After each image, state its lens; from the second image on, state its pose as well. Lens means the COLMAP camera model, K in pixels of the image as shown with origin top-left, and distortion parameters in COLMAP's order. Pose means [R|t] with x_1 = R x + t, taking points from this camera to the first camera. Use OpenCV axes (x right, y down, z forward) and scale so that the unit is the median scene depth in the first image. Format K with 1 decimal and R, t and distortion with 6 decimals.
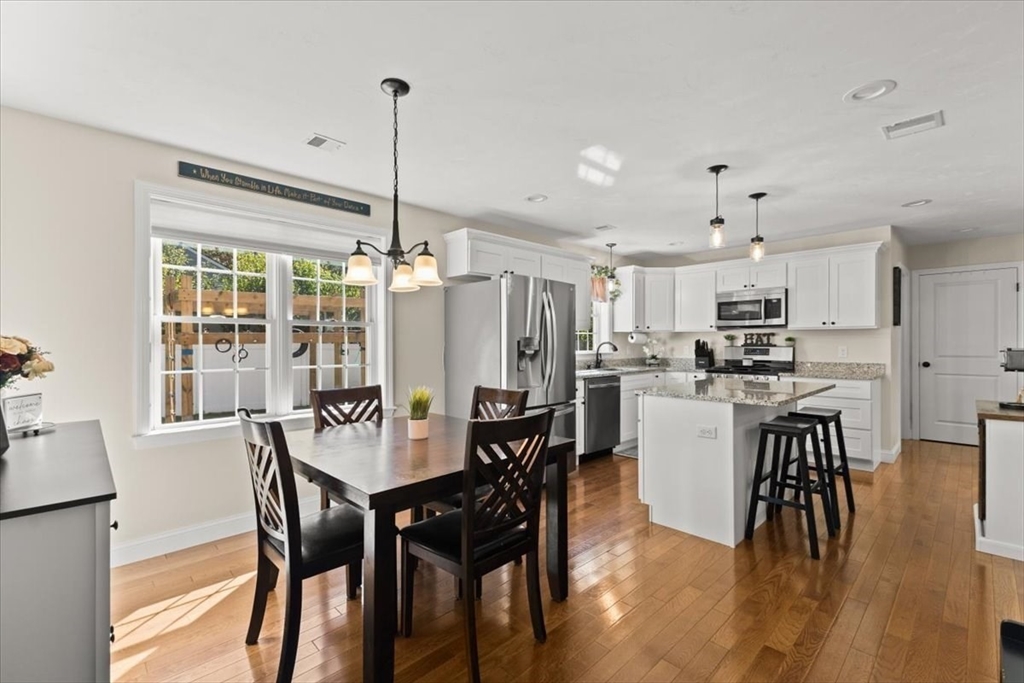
lens RADIAL K [[441.7, 0, 516.3], [0, 441.7, 344.2], [0, 0, 1]] dist [0.002145, -0.000187]
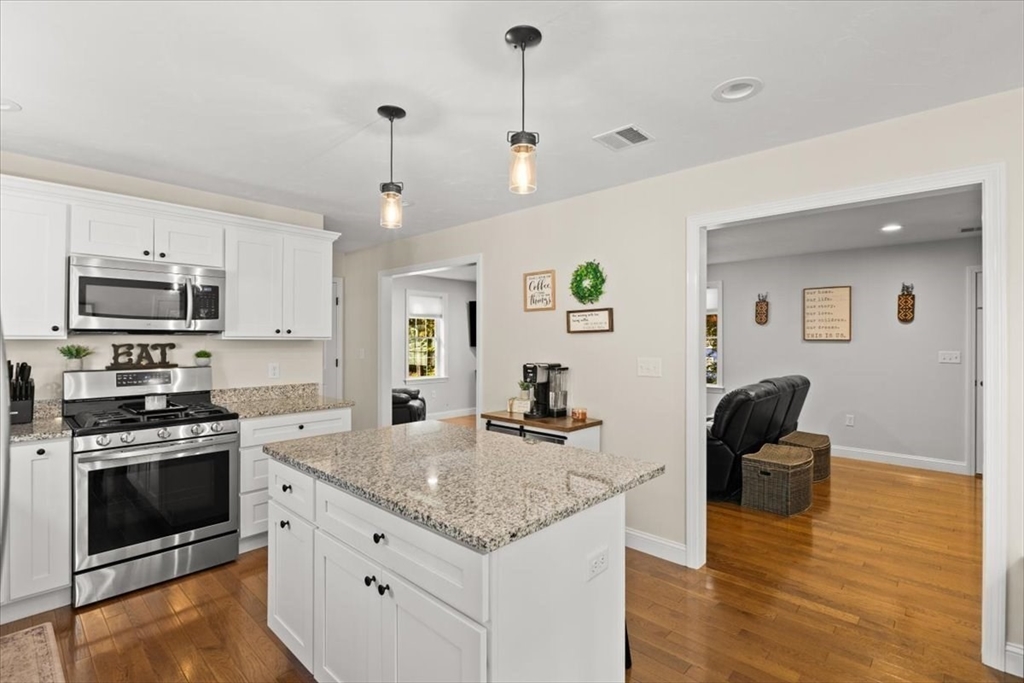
lens RADIAL K [[475.0, 0, 509.7], [0, 475.0, 338.9], [0, 0, 1]] dist [-0.008617, 0.000126]
pose [[-0.042907, 0.006979, 0.999055, -0.052770], [0.004308, 0.999968, -0.006800, -0.026995], [-0.999070, 0.004013, -0.042936, 0.621827]]
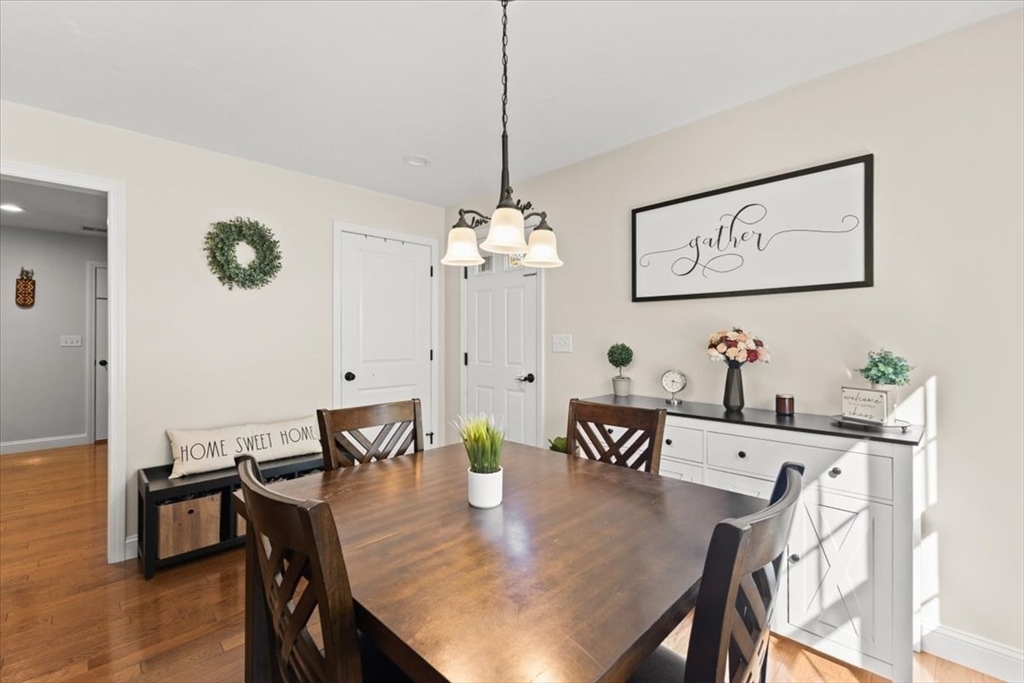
lens RADIAL K [[438.6, 0, 511.0], [0, 438.6, 338.8], [0, 0, 1]] dist [0.002058, -0.000108]
pose [[-0.999828, 0.002570, -0.018389, -0.103960], [0.002415, 0.999961, 0.008486, -0.002882], [0.018410, 0.008440, -0.999795, 0.693751]]
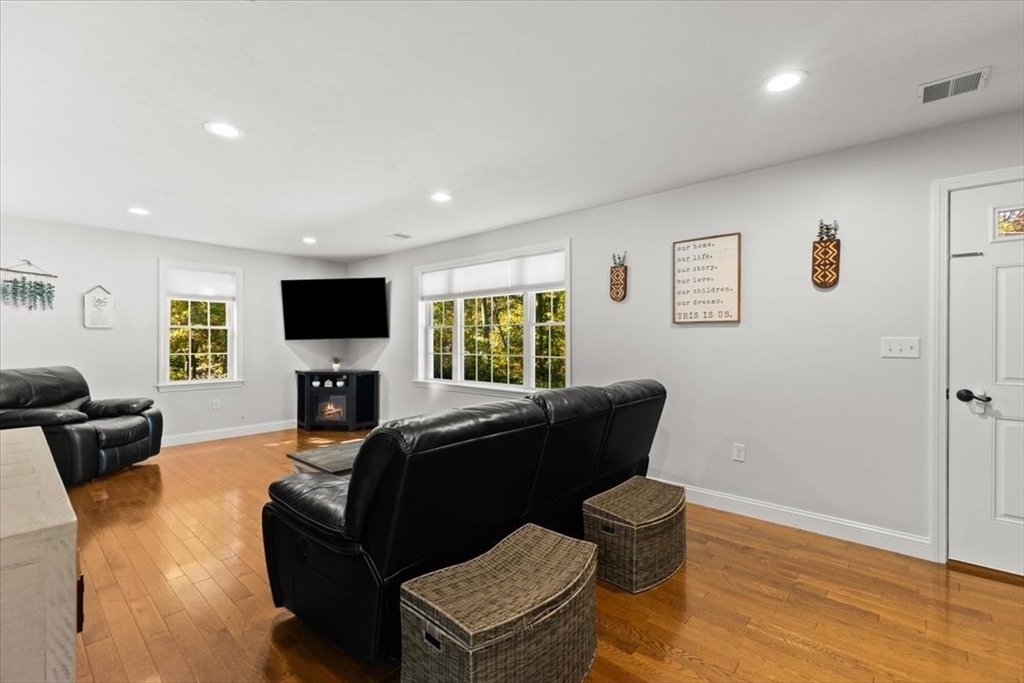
lens RADIAL K [[440.1, 0, 512.0], [0, 440.1, 341.5], [0, 0, 1]] dist [0.001414, 0.000413]
pose [[-0.081882, 0.007893, 0.996611, 0.408540], [0.003225, 0.999966, -0.007655, 0.004149], [-0.996637, 0.002587, -0.081904, 0.162437]]
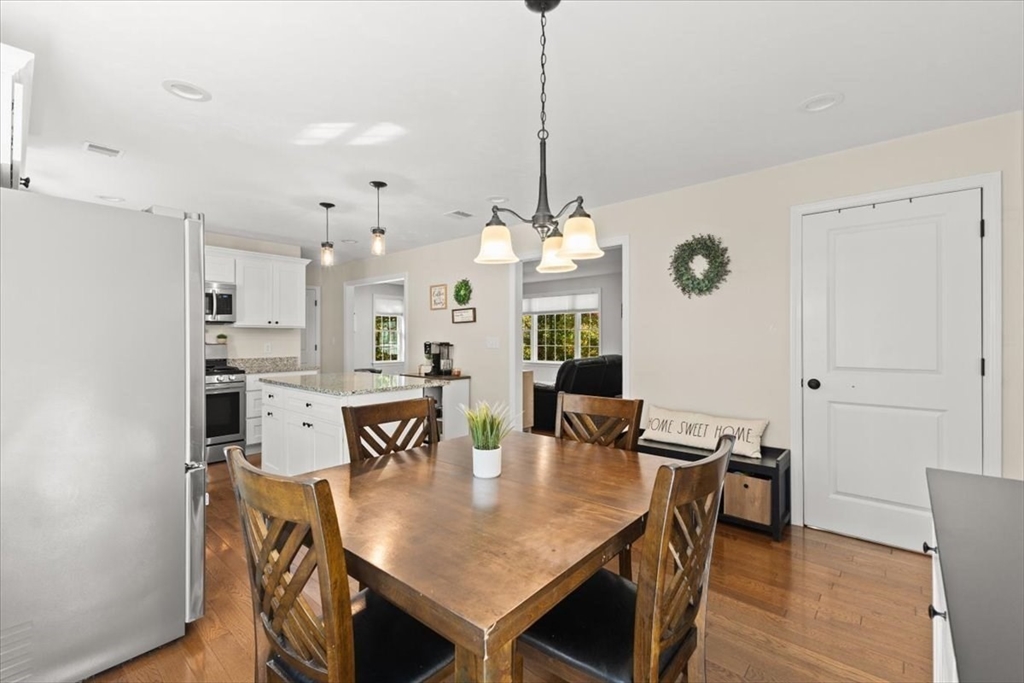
lens RADIAL K [[438.6, 0, 511.0], [0, 438.6, 338.8], [0, 0, 1]] dist [0.002058, -0.000108]
pose [[-0.075833, 0.002515, 0.997117, -0.406026], [0.007055, 0.999973, -0.001985, -0.000052], [-0.997096, 0.006885, -0.075849, 0.448928]]
